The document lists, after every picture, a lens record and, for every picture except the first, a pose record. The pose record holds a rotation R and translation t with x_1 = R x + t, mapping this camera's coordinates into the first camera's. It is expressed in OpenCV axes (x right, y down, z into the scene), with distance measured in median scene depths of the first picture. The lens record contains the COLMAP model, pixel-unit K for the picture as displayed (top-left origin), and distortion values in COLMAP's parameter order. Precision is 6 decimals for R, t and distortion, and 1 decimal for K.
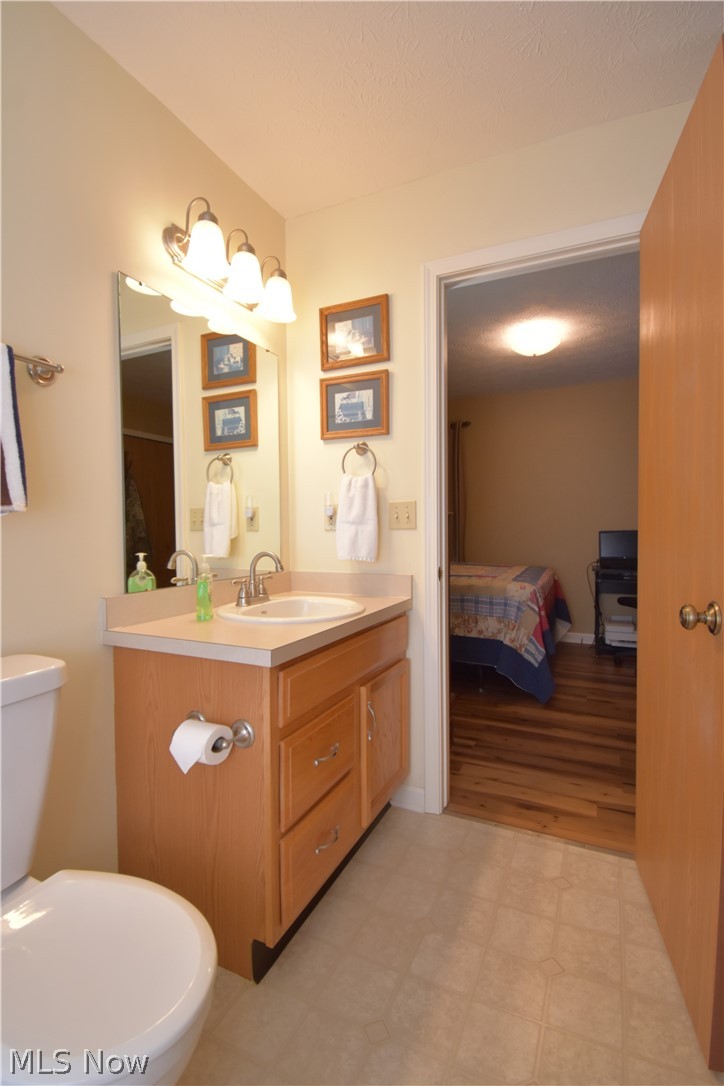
lens RADIAL K [[506.1, 0, 356.3], [0, 506.1, 542.0], [0, 0, 1]] dist [0.001956, -0.001410]
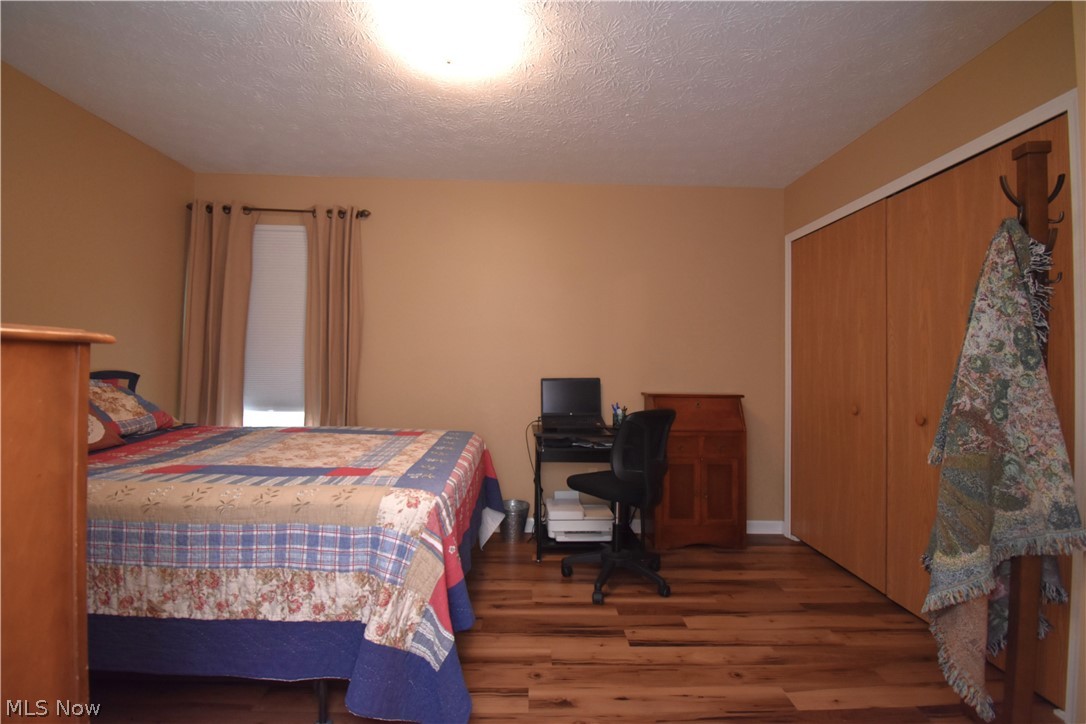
lens RADIAL K [[506.1, 0, 539.9], [0, 506.1, 352.3], [0, 0, 1]] dist [0.001956, -0.001410]
pose [[0.892330, 0.033660, 0.450127, 0.209368], [-0.009870, 0.998432, -0.055094, -0.027575], [-0.451276, 0.044719, 0.891263, 0.495297]]
